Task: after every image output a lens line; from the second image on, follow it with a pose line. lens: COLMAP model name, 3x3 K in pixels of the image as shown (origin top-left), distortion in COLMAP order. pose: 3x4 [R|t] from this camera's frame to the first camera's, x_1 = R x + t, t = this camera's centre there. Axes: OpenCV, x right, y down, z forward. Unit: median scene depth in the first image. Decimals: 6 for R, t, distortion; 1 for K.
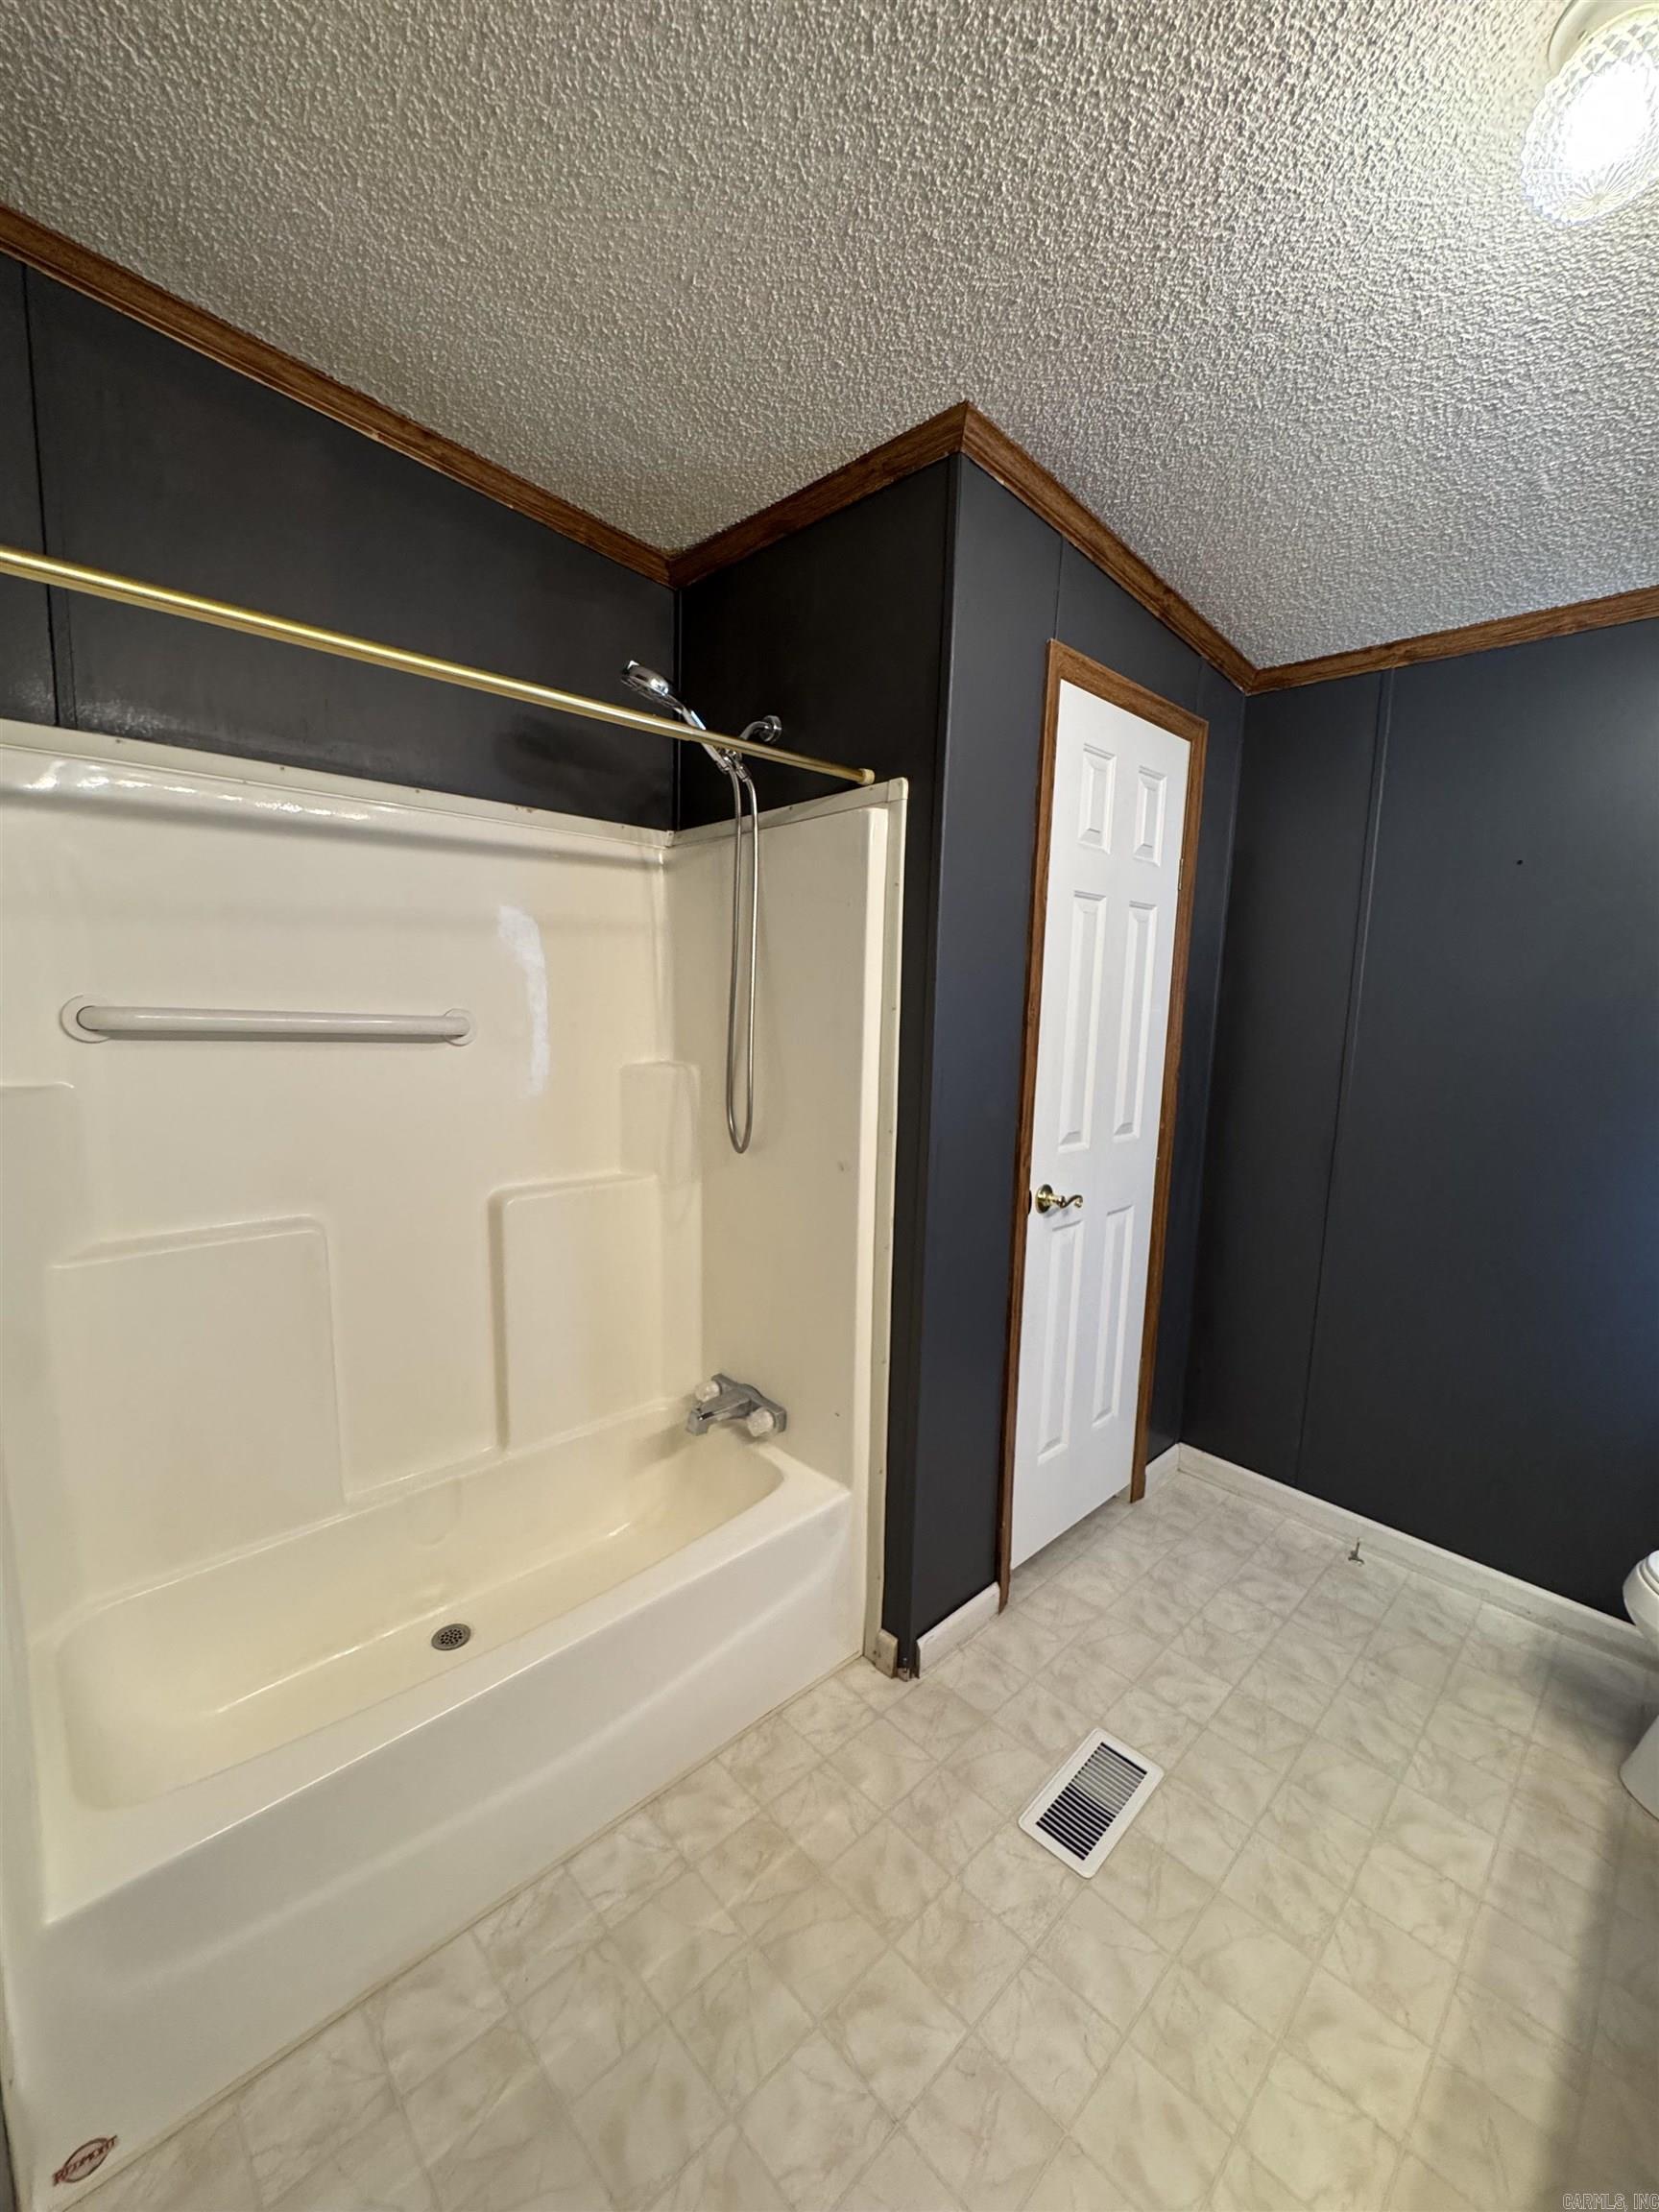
lens RADIAL K [[894.1, 0, 832.5], [0, 894.1, 1103.7], [0, 0, 1]] dist [0.000585, 0.000278]
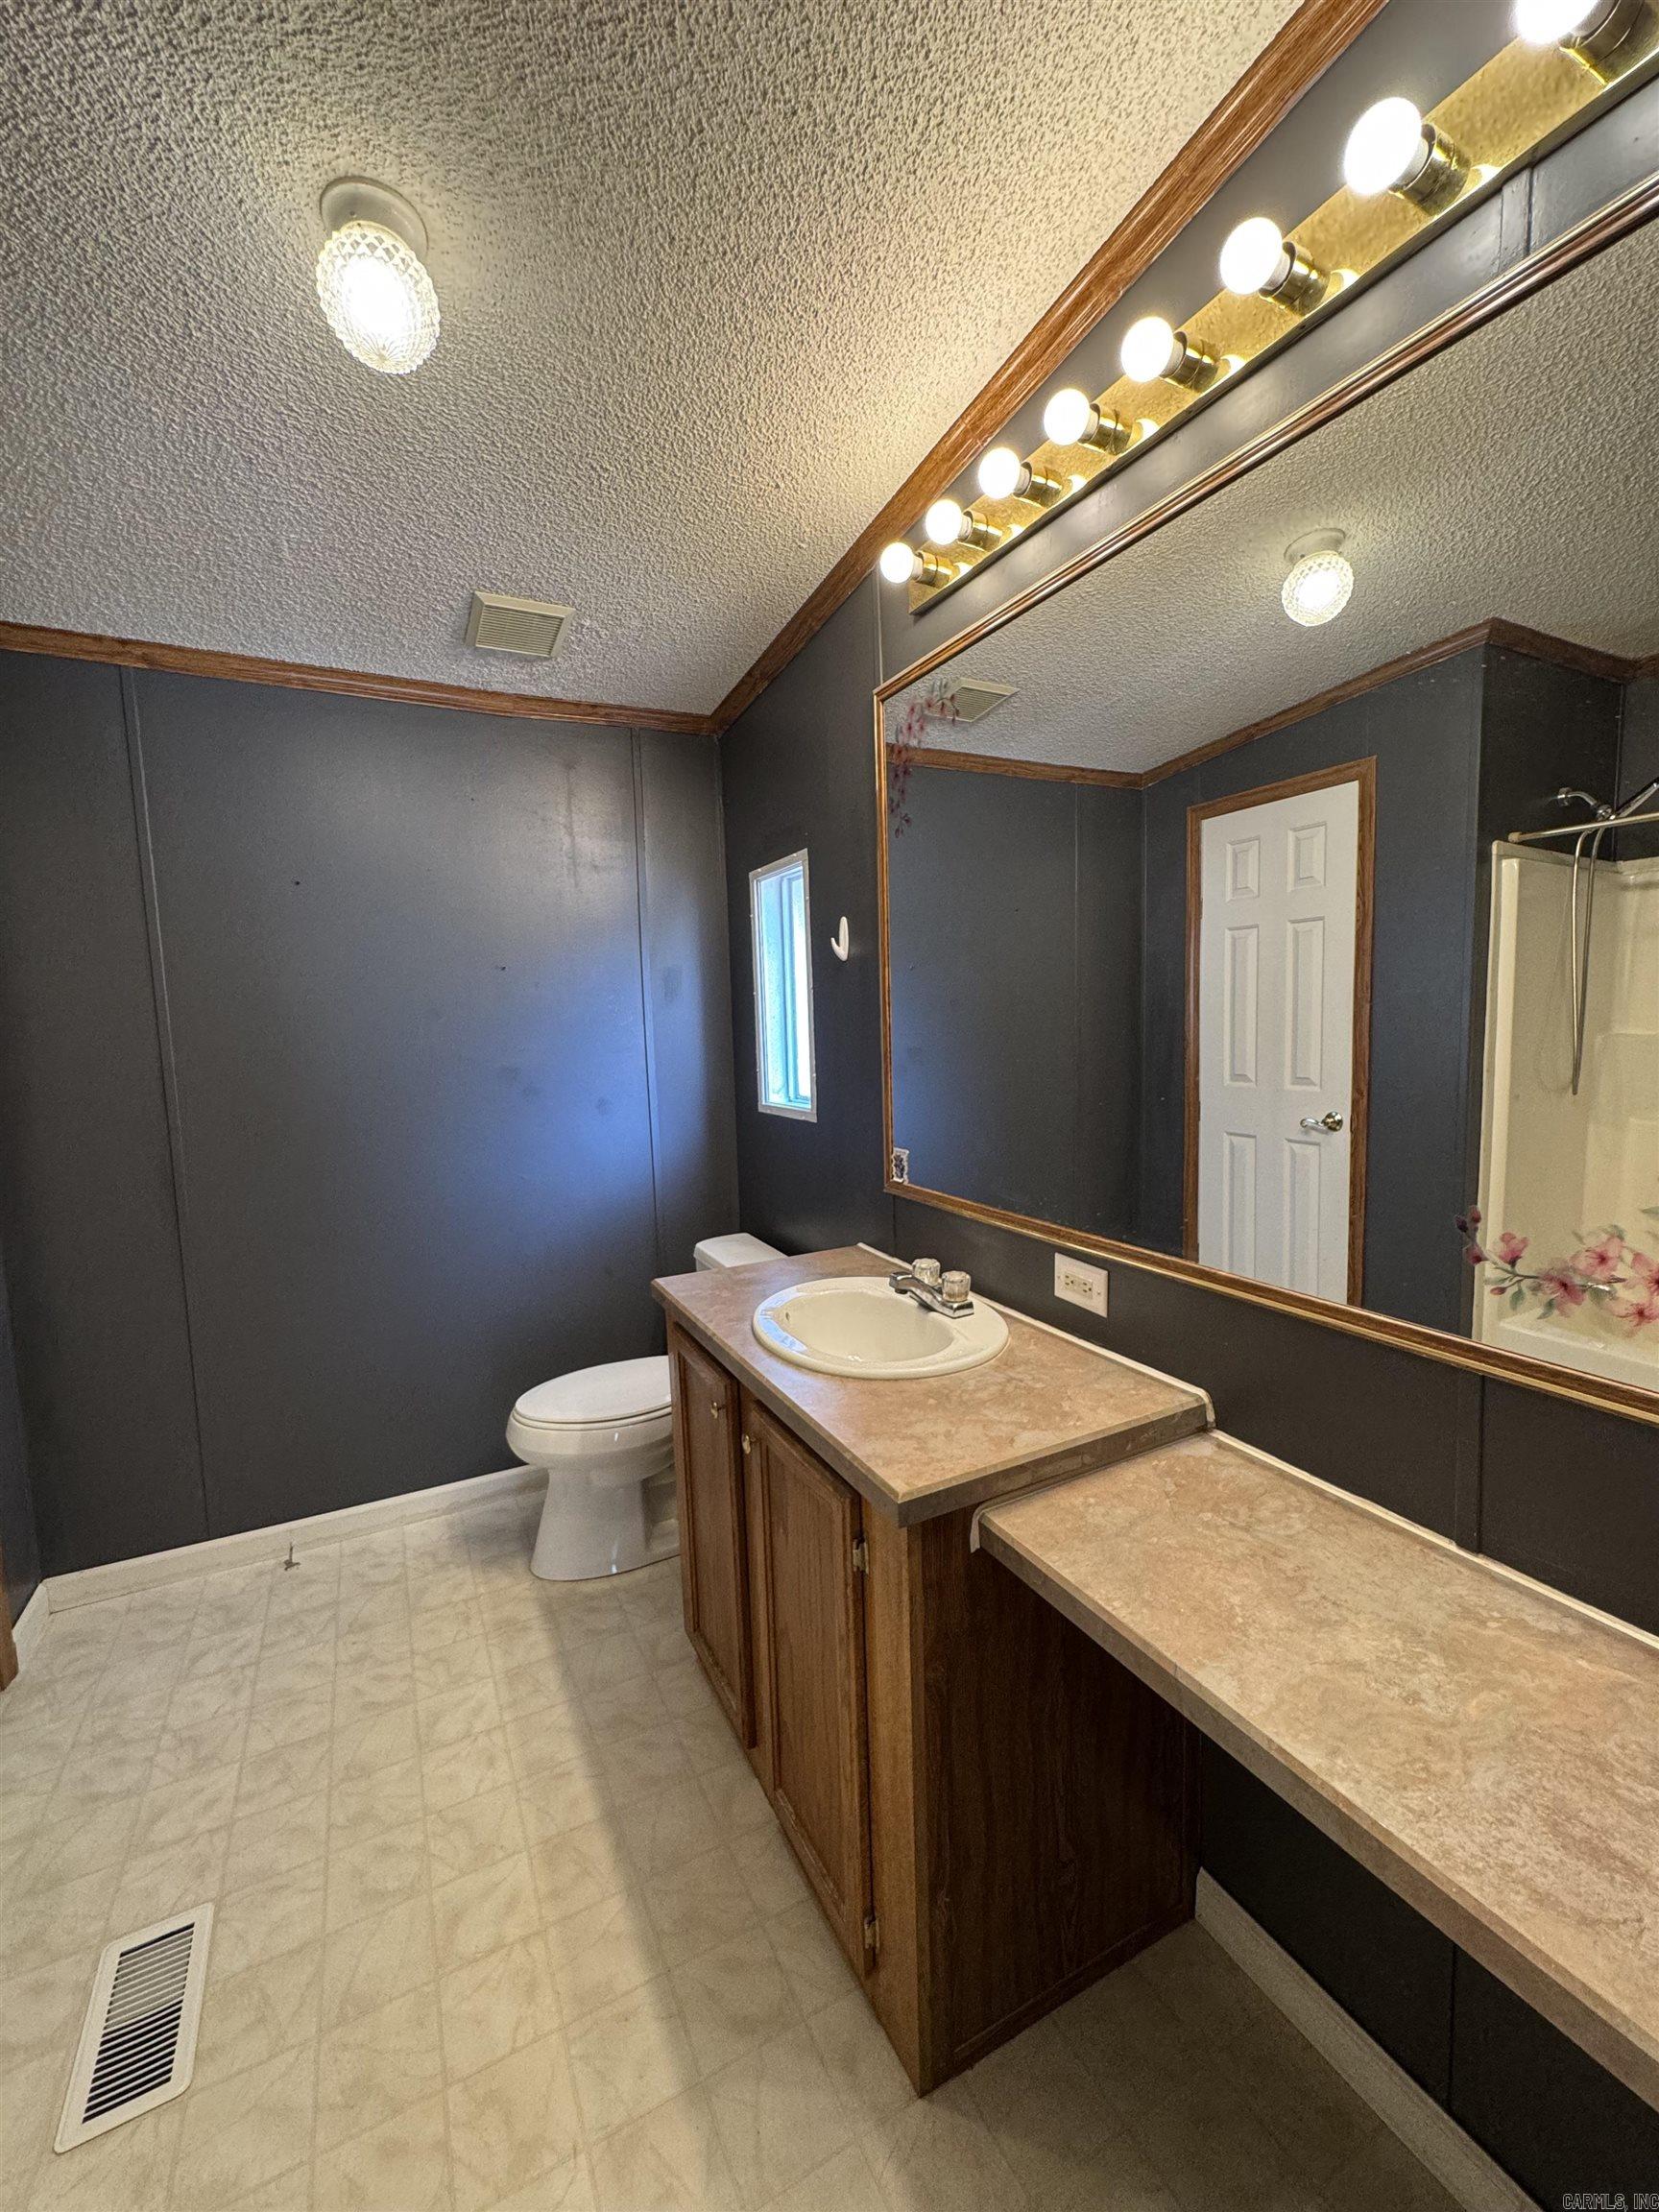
lens RADIAL K [[894.1, 0, 832.5], [0, 894.1, 1103.7], [0, 0, 1]] dist [0.000585, 0.000278]
pose [[0.284269, -0.131066, 0.949744, -0.160612], [0.162313, 0.982891, 0.087058, 0.014762], [-0.944905, 0.129408, 0.300679, 0.074866]]
